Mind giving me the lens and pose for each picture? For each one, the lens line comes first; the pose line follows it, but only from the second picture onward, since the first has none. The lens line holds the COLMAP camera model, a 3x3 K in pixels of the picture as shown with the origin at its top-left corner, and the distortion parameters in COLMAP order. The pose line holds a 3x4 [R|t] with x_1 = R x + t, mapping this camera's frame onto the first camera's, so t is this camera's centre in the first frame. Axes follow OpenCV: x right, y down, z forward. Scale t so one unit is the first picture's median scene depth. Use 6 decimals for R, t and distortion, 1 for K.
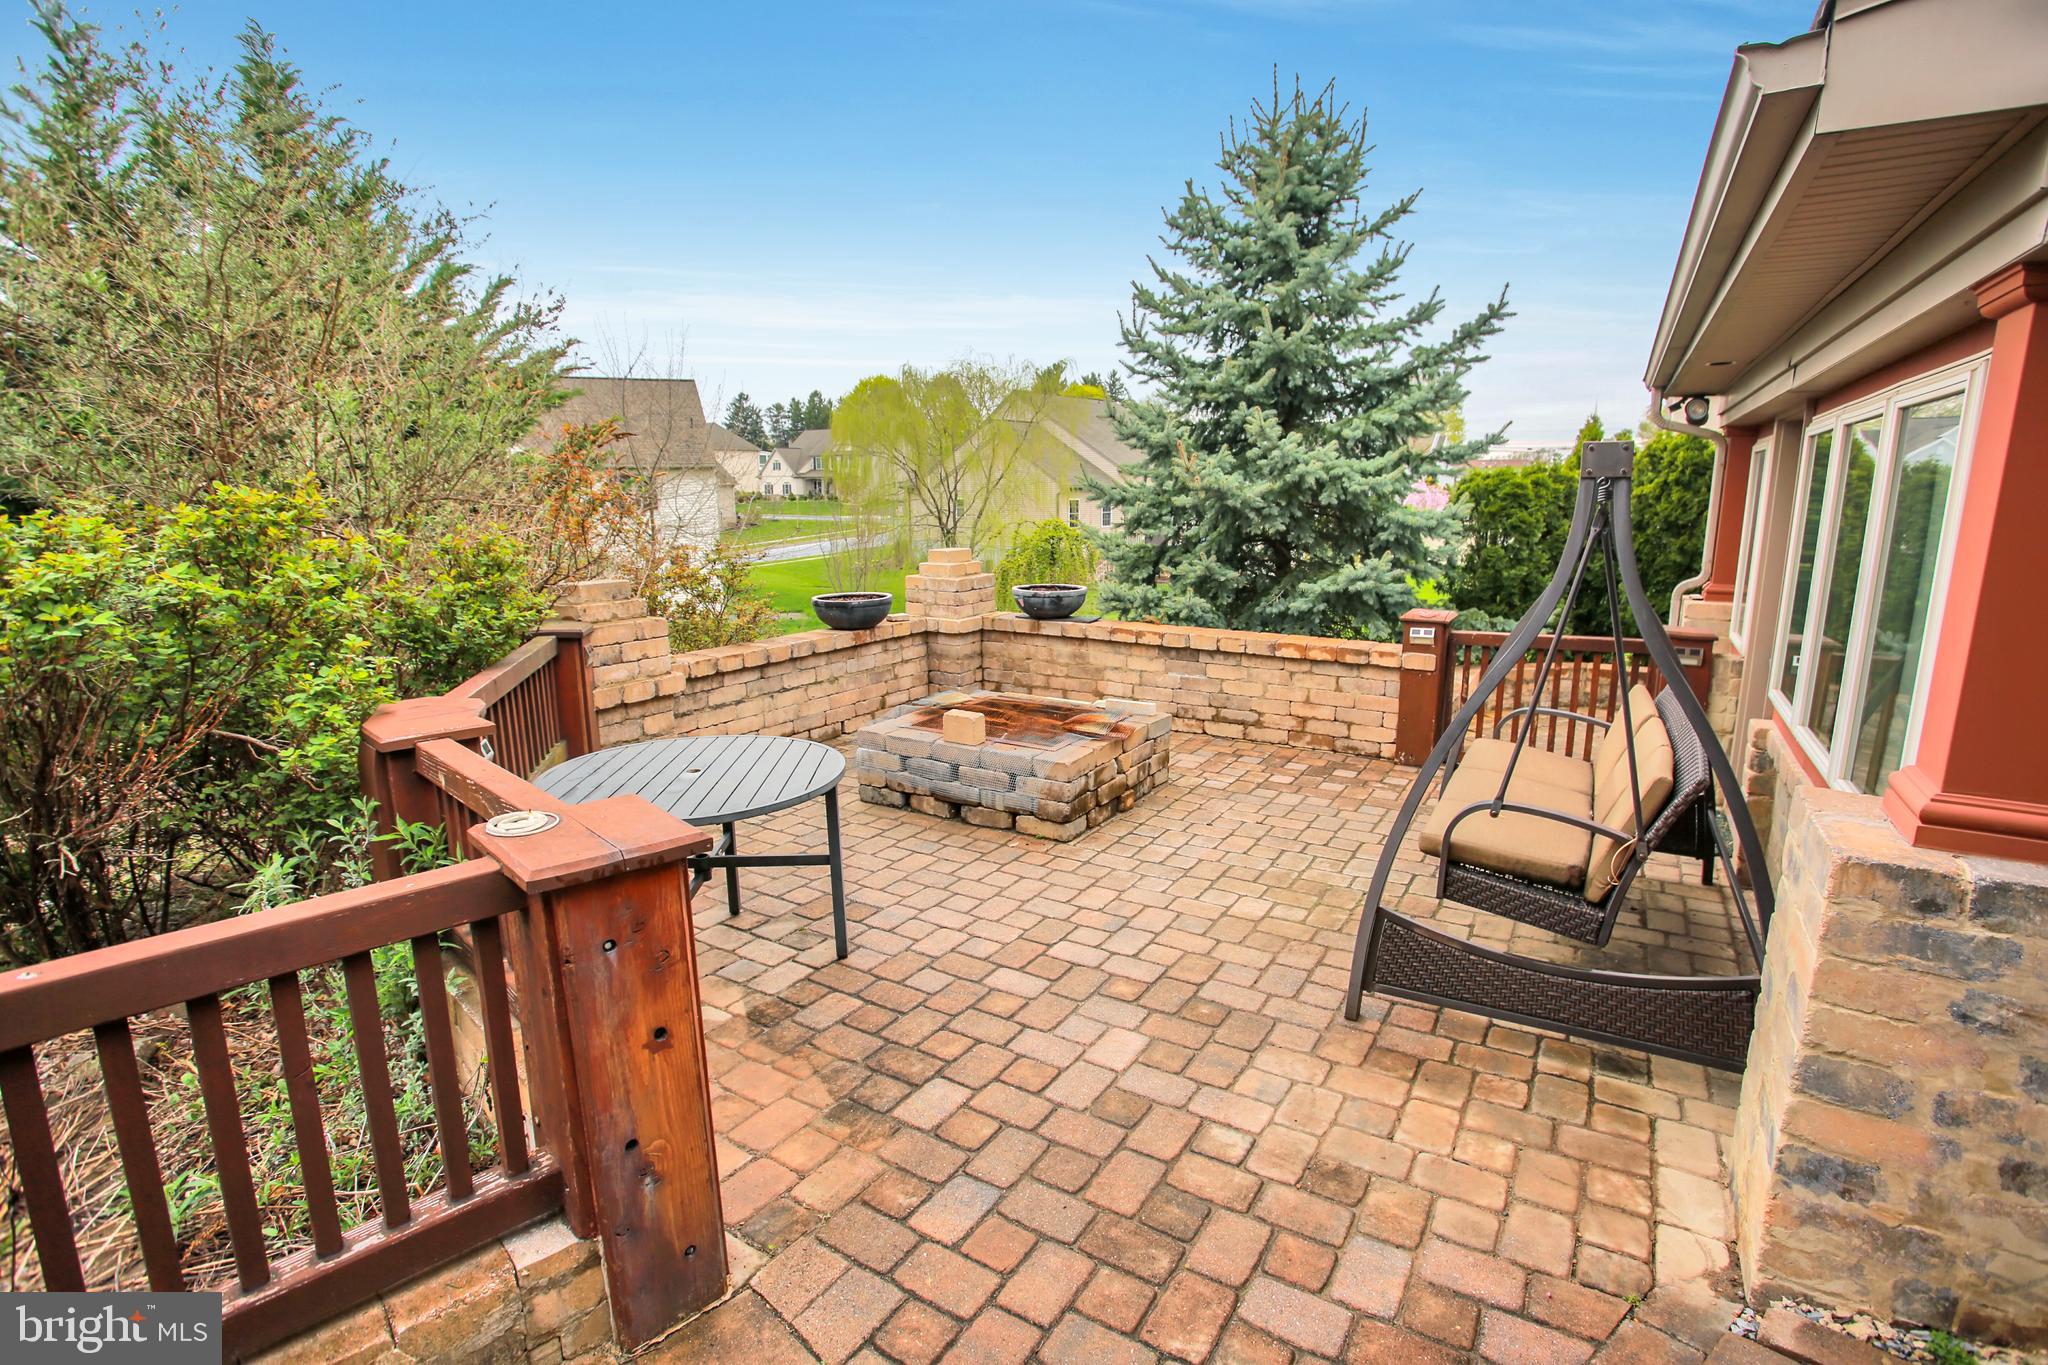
lens RADIAL K [[978.3, 0, 1038.9], [0, 978.3, 686.5], [0, 0, 1]] dist [-0.066337, 0.029566]
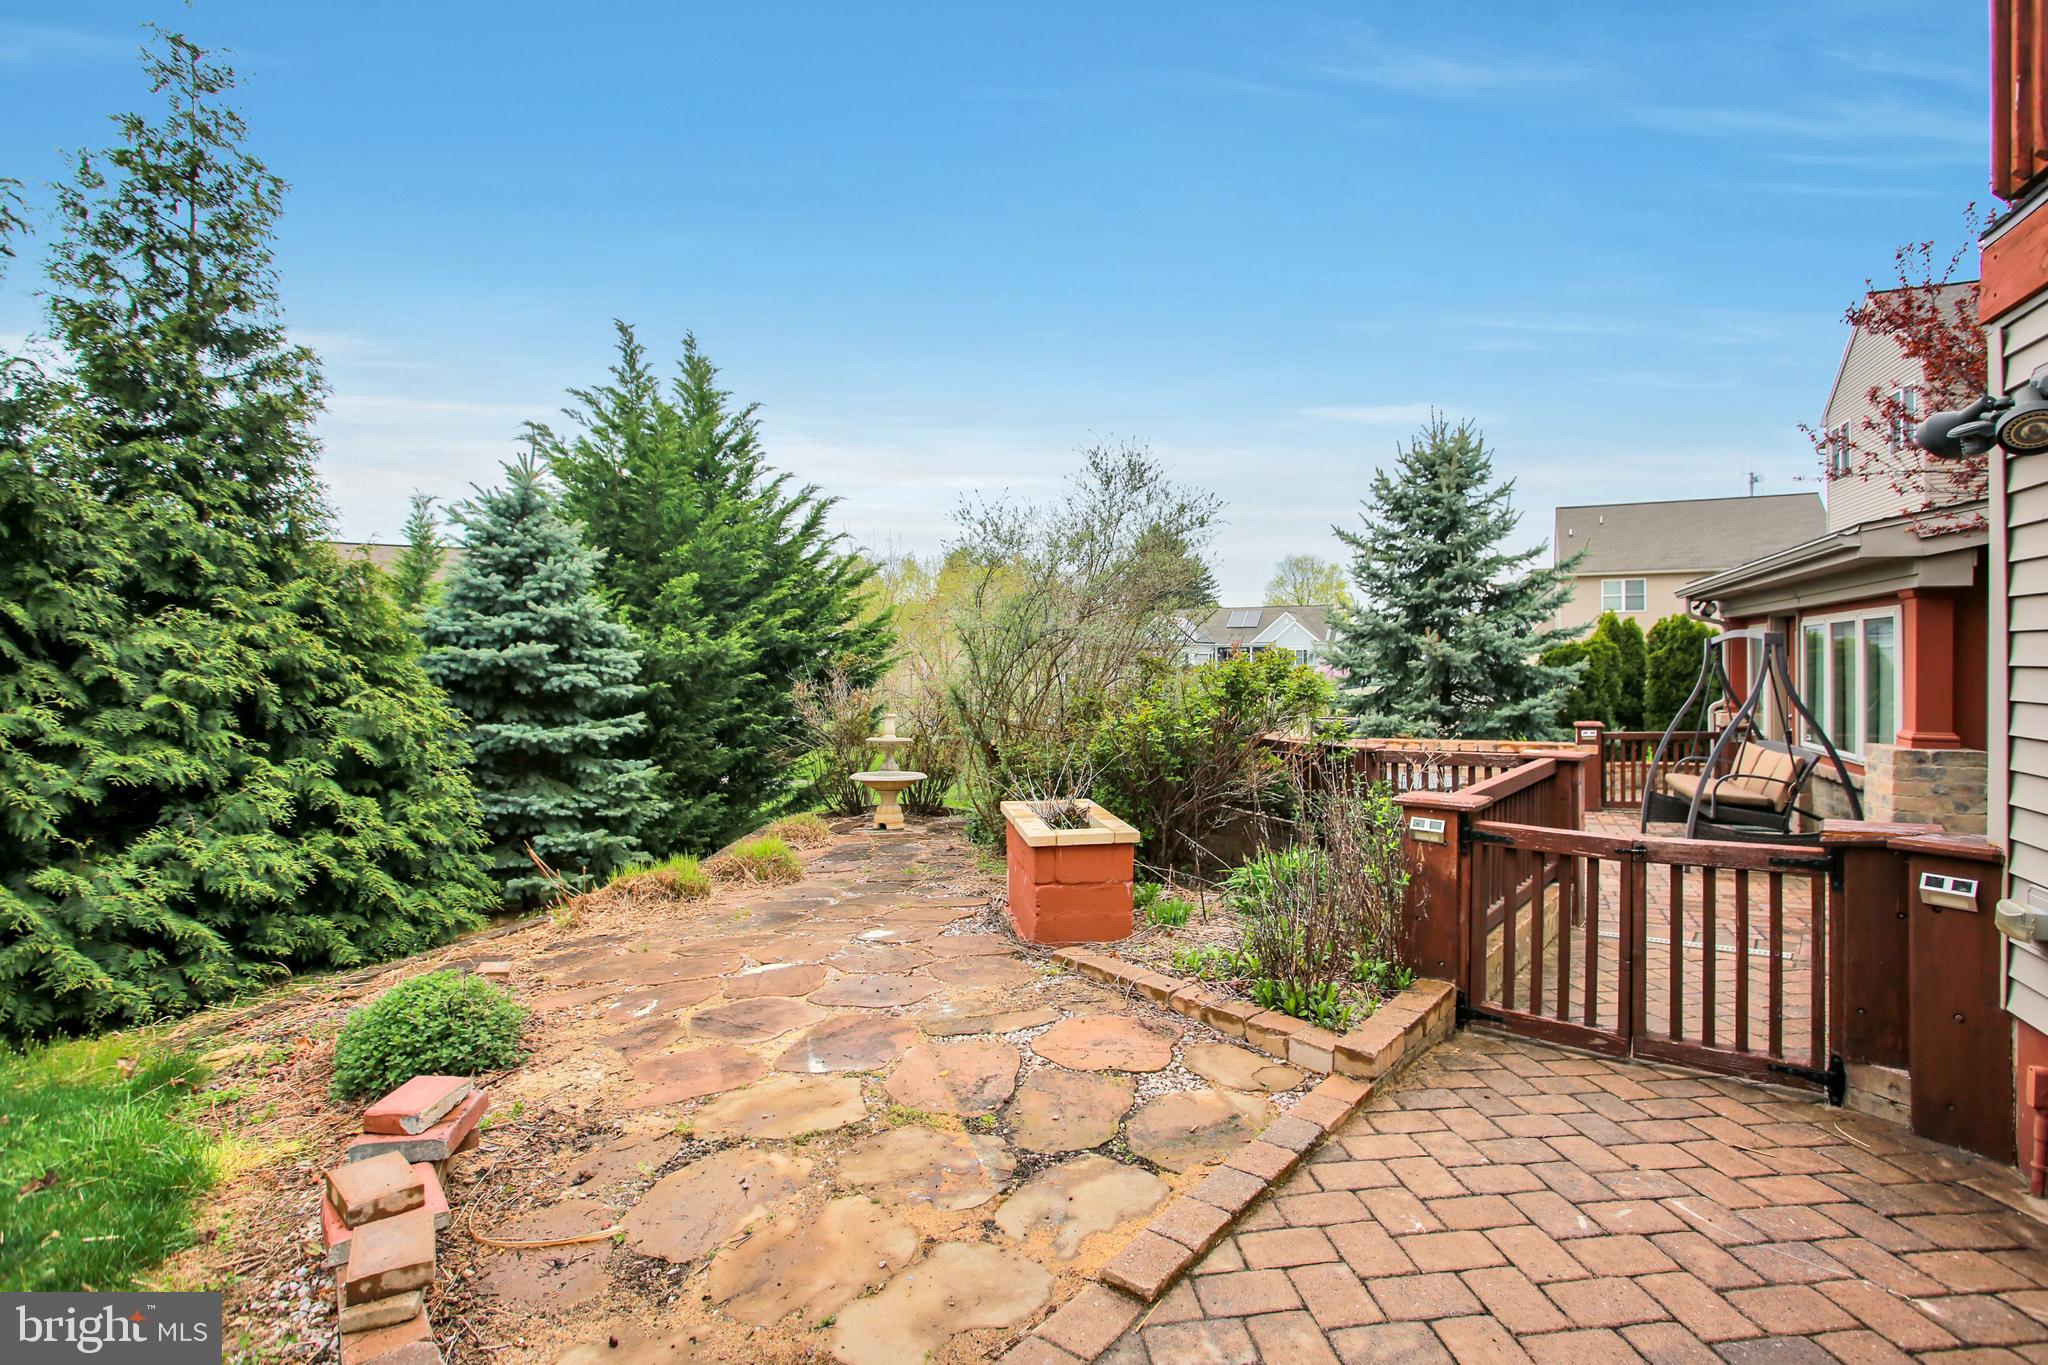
lens RADIAL K [[991.6, 0, 1042.4], [0, 991.6, 676.1], [0, 0, 1]] dist [-0.066995, 0.027790]
pose [[0.992602, -0.006499, 0.121240, -0.688828], [0.029235, 0.981979, -0.186713, 0.123391], [-0.117842, 0.188876, 0.974905, -0.540205]]
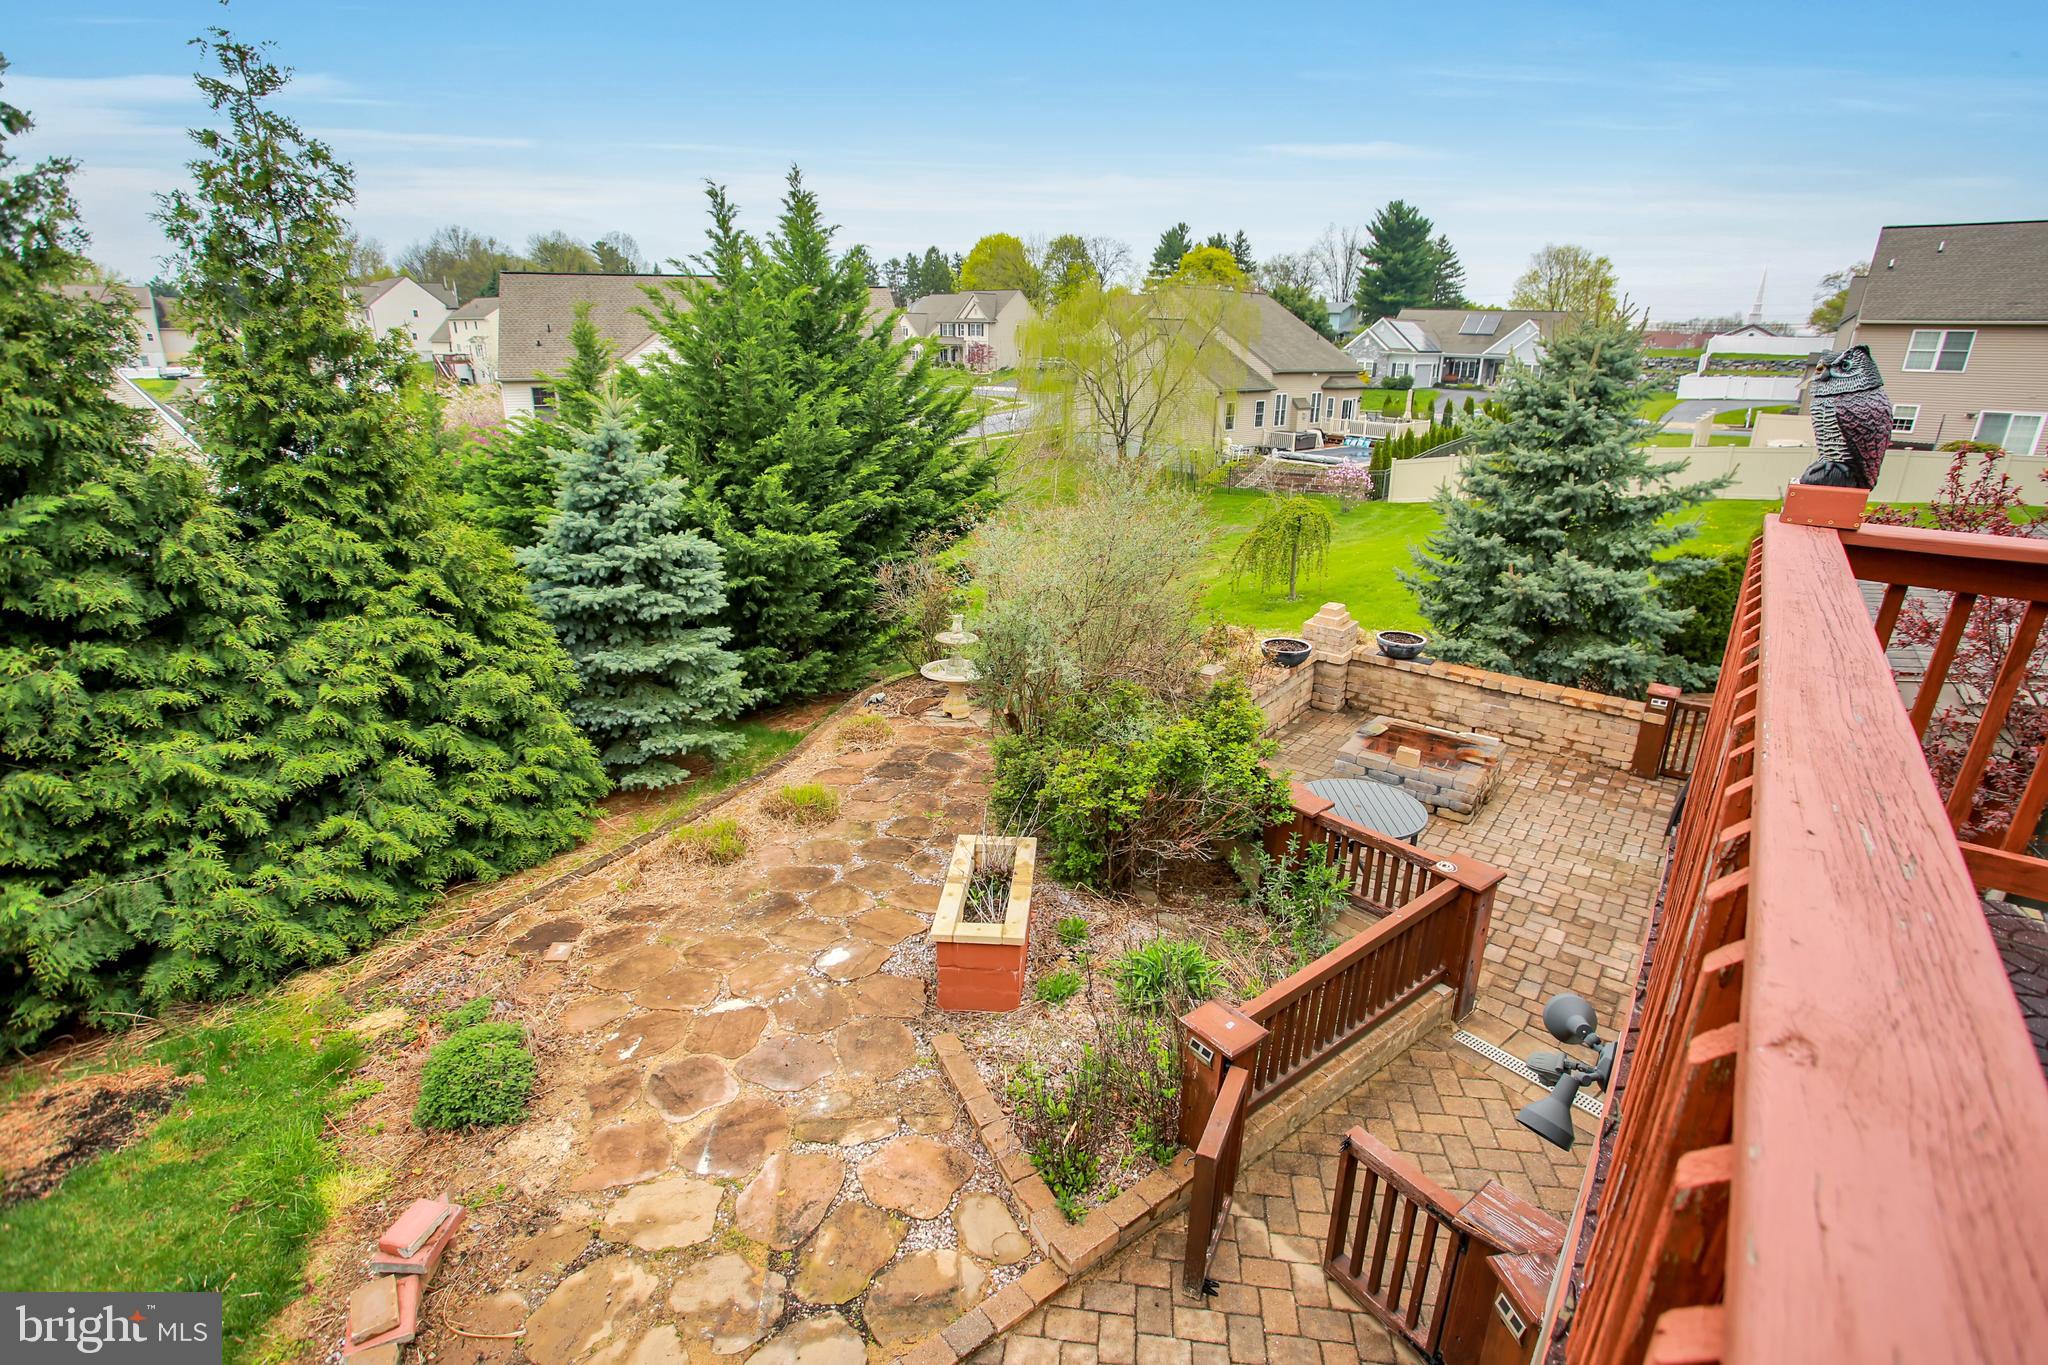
lens RADIAL K [[978.3, 0, 1038.9], [0, 978.3, 686.5], [0, 0, 1]] dist [-0.066337, 0.029566]
pose [[0.995103, 0.049756, -0.085408, -0.453236], [-0.036963, 0.988693, 0.145325, -0.241044], [0.091673, -0.141457, 0.985691, -0.617734]]
